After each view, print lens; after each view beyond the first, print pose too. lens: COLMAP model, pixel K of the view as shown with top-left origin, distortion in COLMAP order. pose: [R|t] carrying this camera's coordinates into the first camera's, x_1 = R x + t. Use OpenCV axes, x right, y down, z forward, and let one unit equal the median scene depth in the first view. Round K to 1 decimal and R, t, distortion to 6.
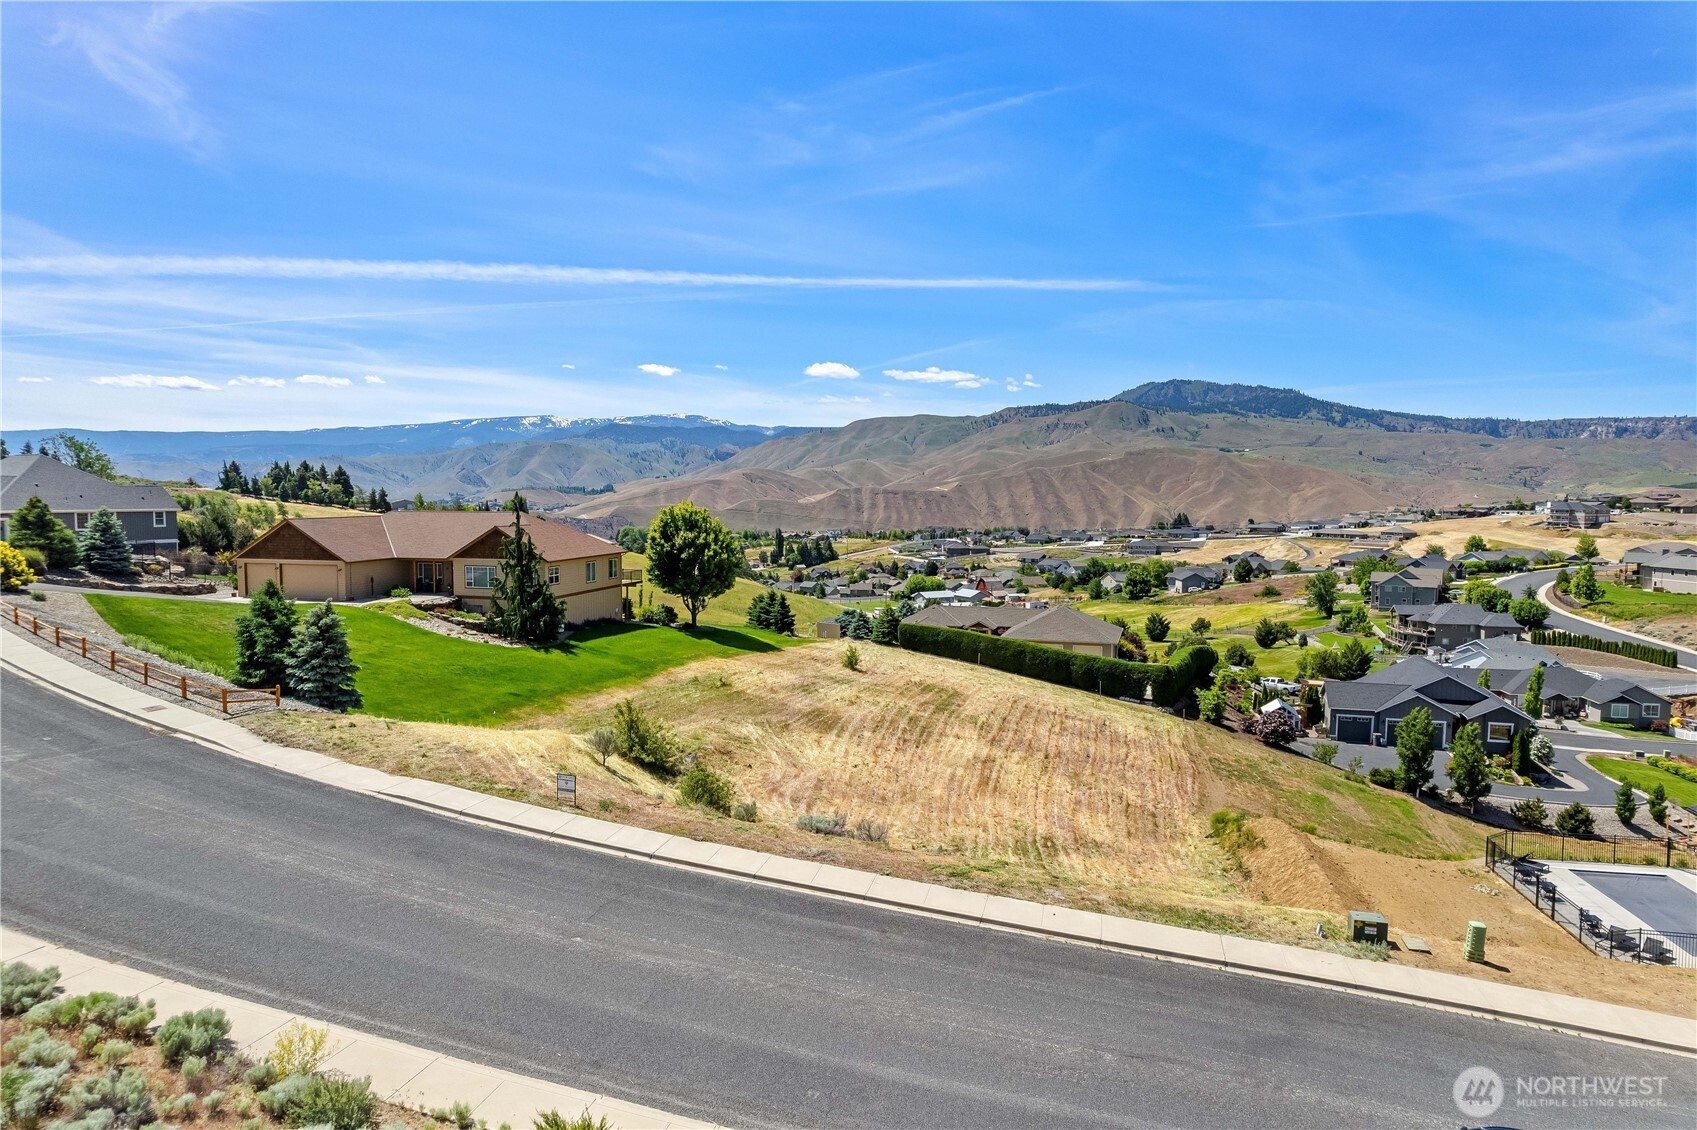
lens RADIAL K [[1084.7, 0, 855.9], [0, 1084.7, 568.9], [0, 0, 1]] dist [-0.076815, 0.065673]
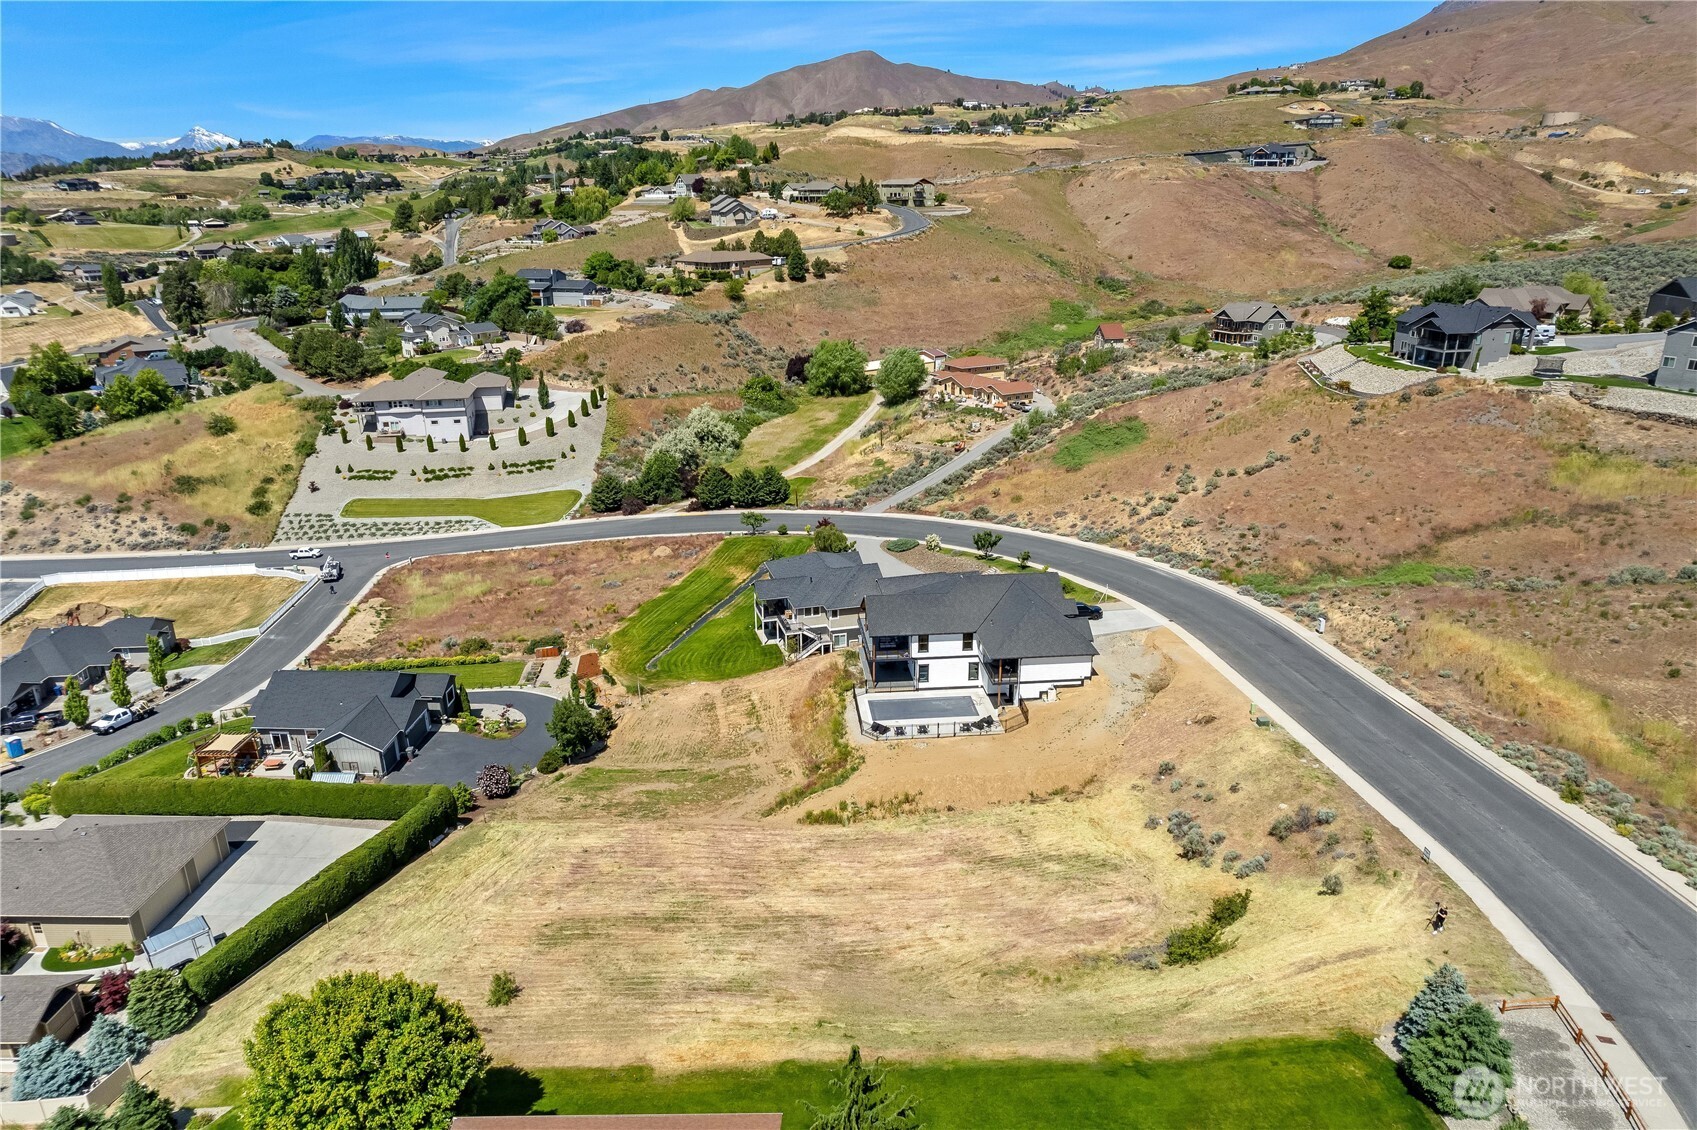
lens RADIAL K [[1084.7, 0, 841.5], [0, 1084.7, 581.5], [0, 0, 1]] dist [-0.076815, 0.065673]
pose [[-0.267411, -0.329274, 0.905577, -0.109600], [0.068079, 0.930998, 0.358620, -0.071874], [-0.961175, 0.157549, -0.226542, 0.162034]]
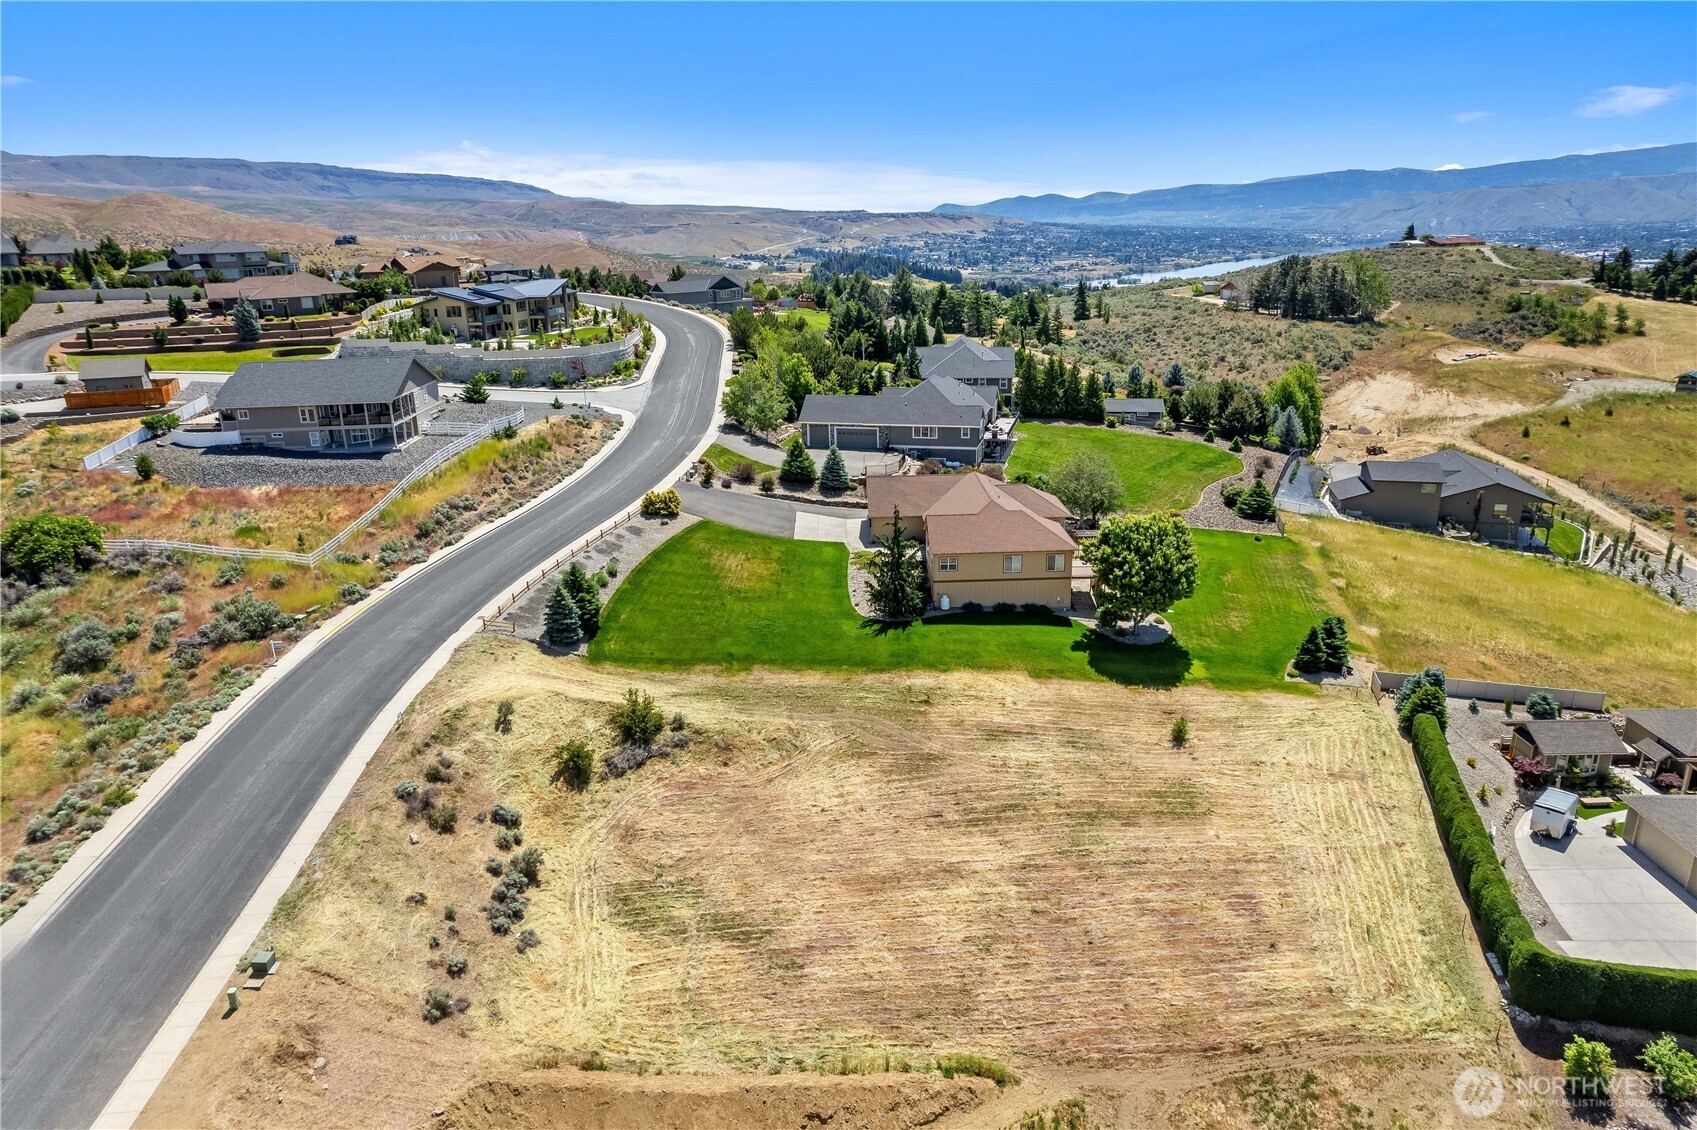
lens RADIAL K [[1084.7, 0, 843.4], [0, 1084.7, 570.3], [0, 0, 1]] dist [-0.076815, 0.065673]
pose [[0.265399, 0.286089, -0.920715, 0.128547], [-0.037133, 0.957286, 0.286749, -0.053139], [0.963423, -0.041914, 0.264686, 0.088321]]
